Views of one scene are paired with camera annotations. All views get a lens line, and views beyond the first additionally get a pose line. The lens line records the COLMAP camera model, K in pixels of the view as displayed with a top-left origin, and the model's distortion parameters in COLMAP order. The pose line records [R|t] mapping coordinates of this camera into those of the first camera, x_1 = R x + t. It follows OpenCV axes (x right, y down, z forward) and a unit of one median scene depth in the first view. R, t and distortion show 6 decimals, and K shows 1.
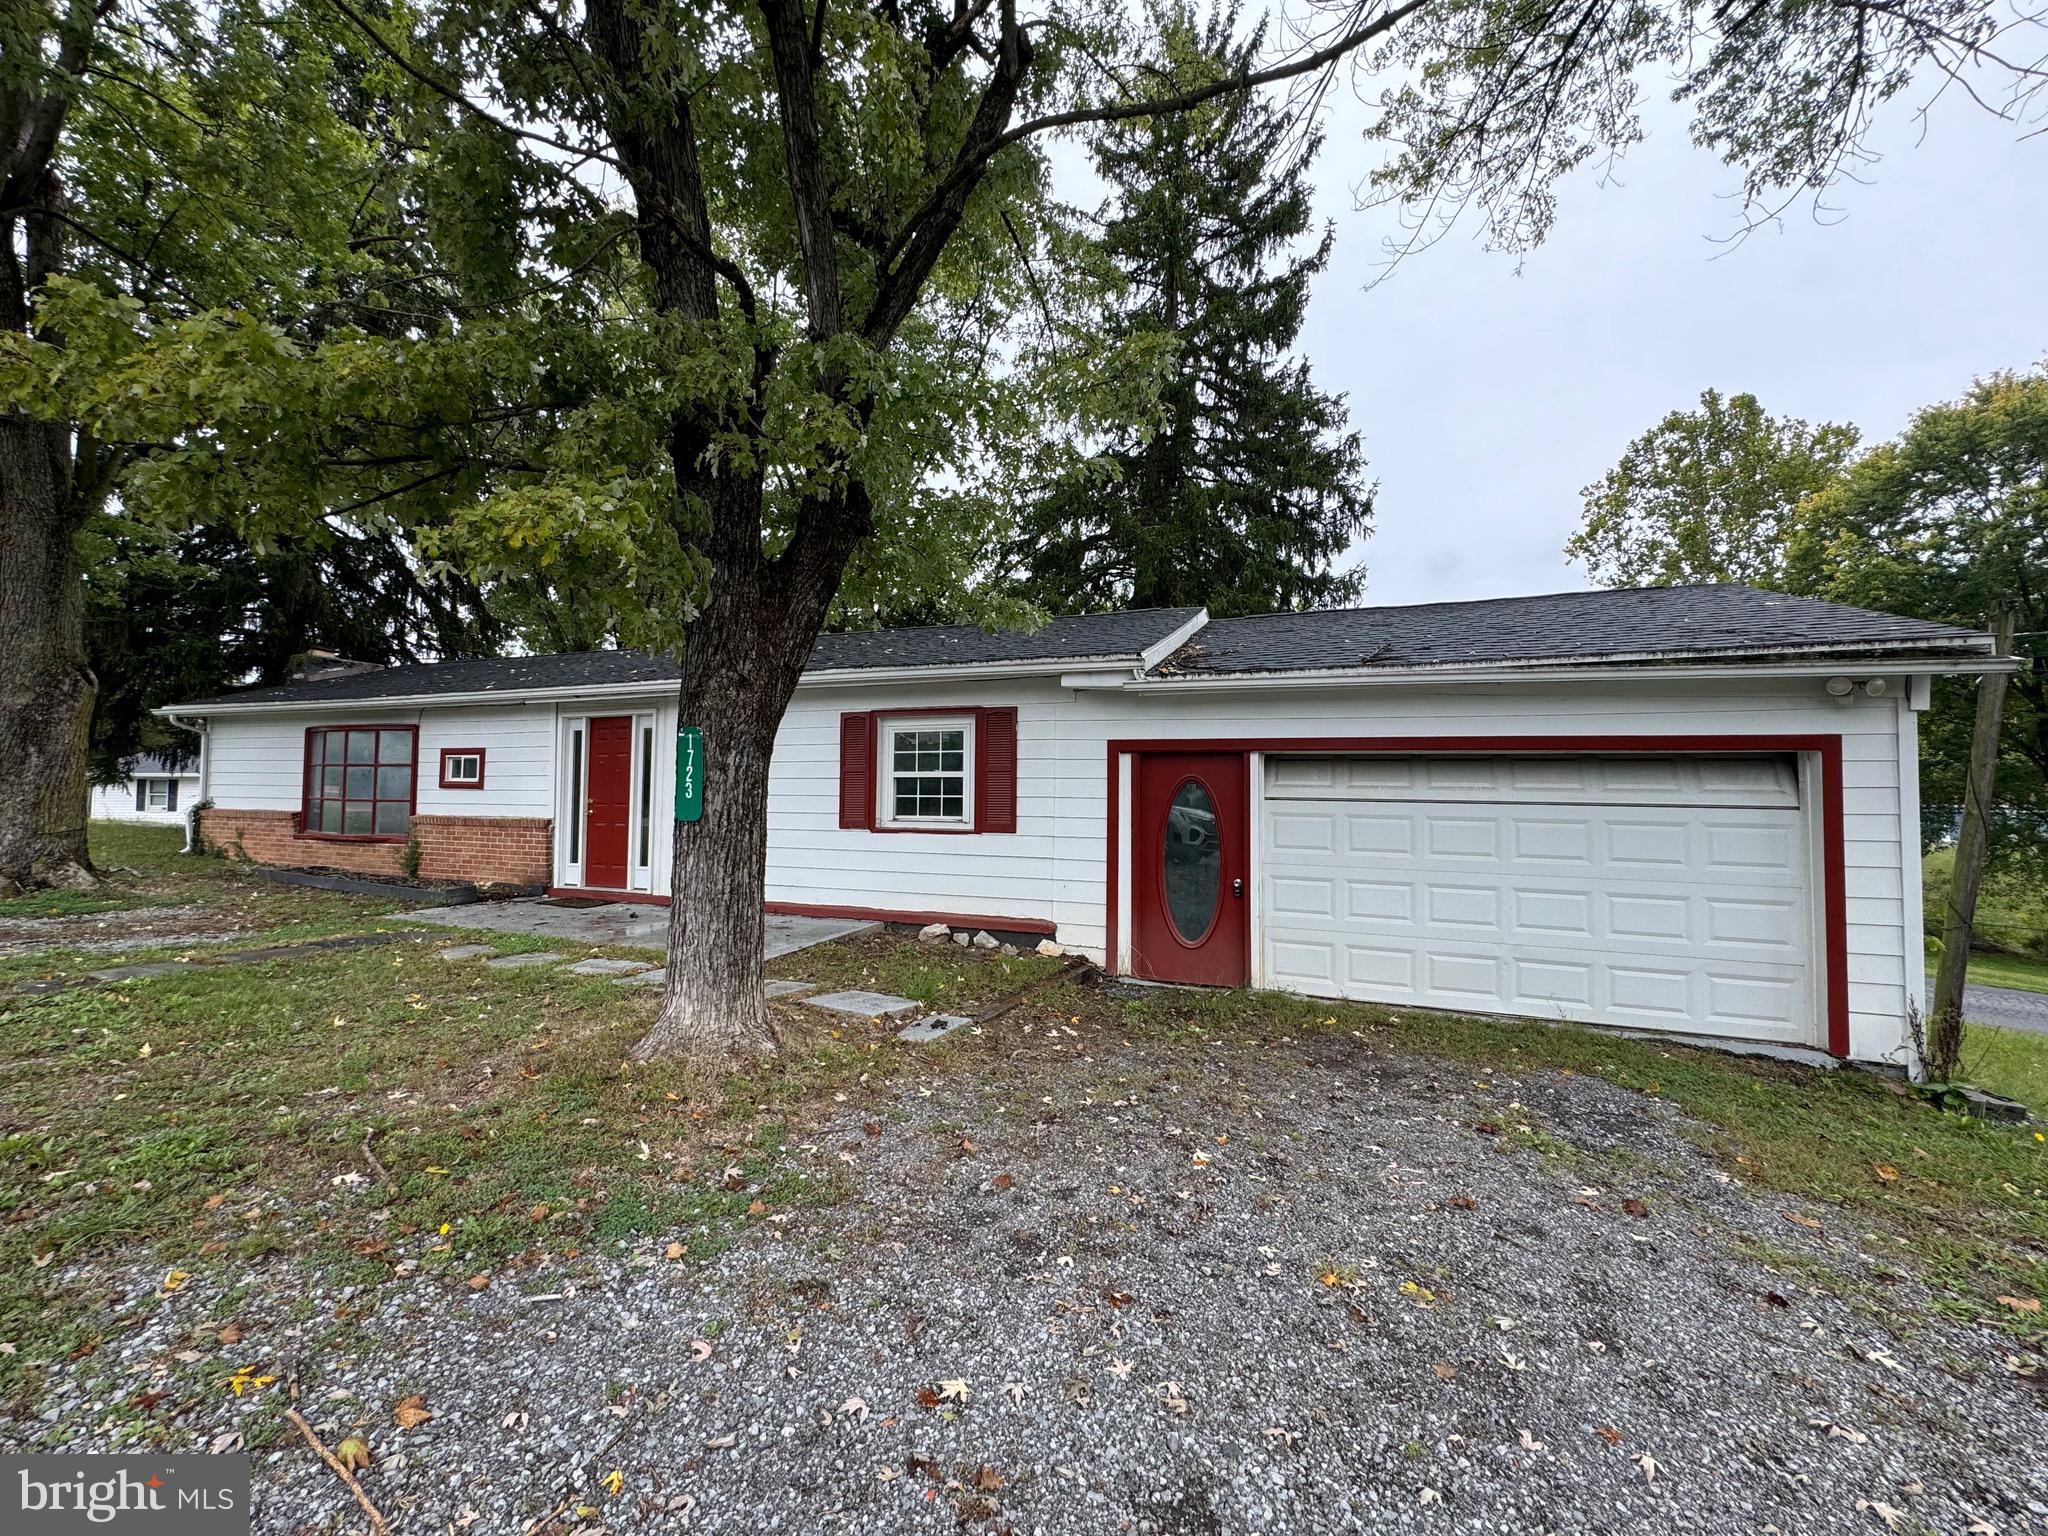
lens RADIAL K [[825.8, 0, 1024.0], [0, 825.8, 768.0], [0, 0, 1]] dist [-0.000469, -0.000045]
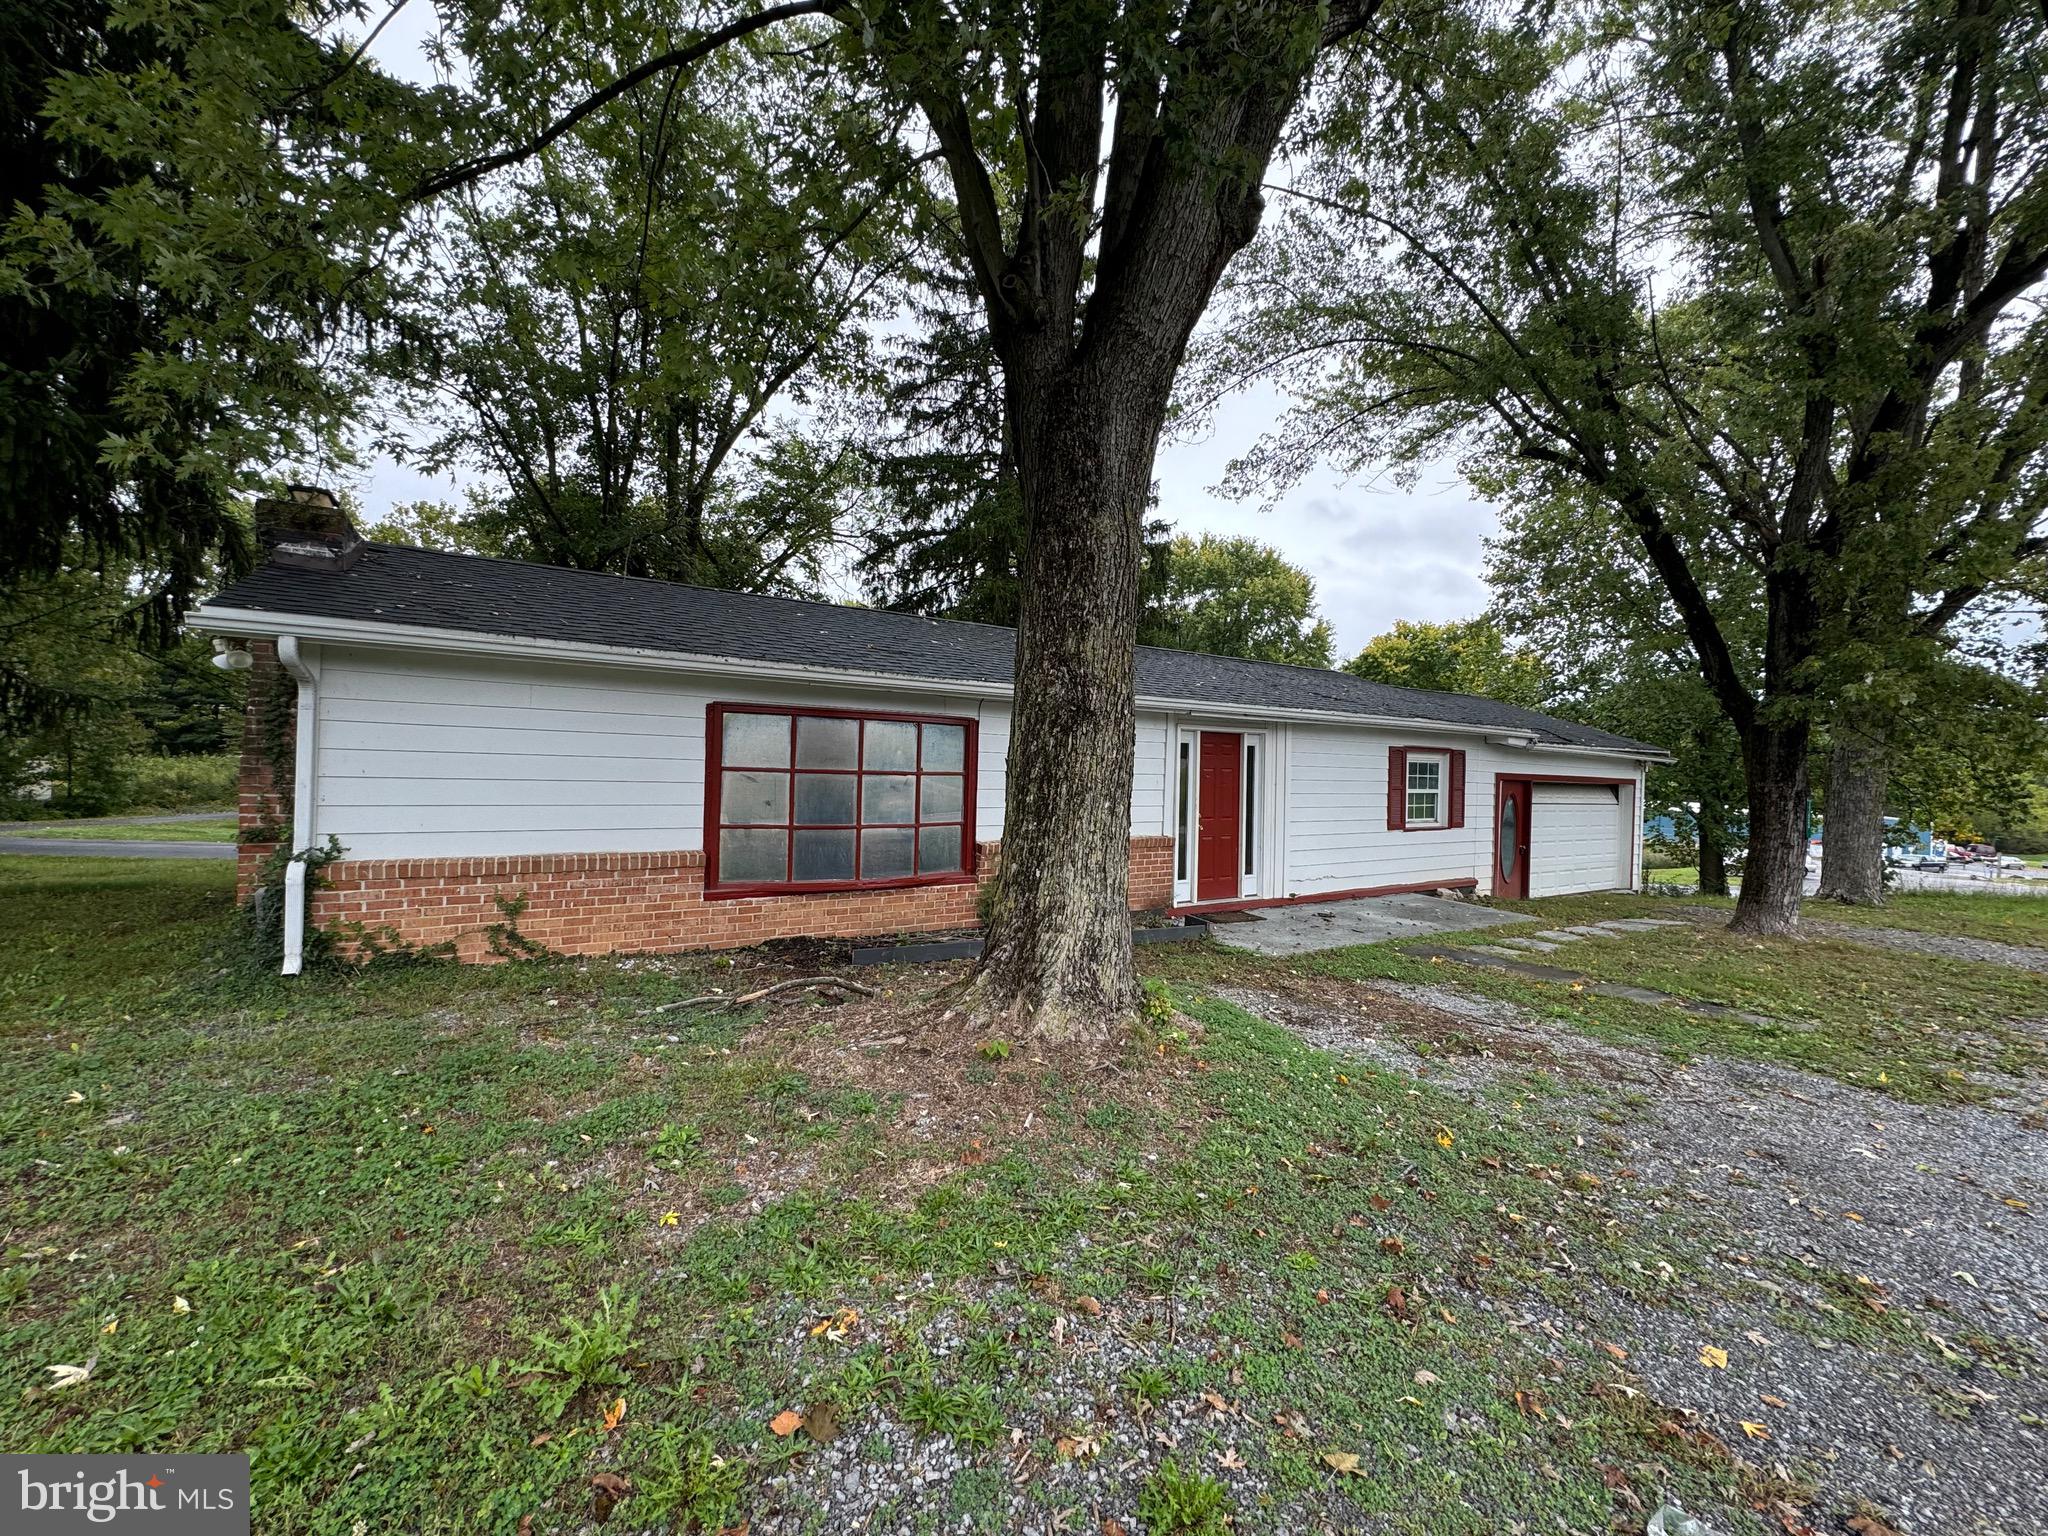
lens RADIAL K [[820.5, 0, 1024.0], [0, 820.5, 768.0], [0, 0, 1]] dist [0.000255, 0.000003]
pose [[0.581104, 0.027505, 0.813364, -1.454264], [-0.010186, 0.999596, -0.026526, 0.010965], [-0.813765, 0.007130, 0.581150, 0.599886]]
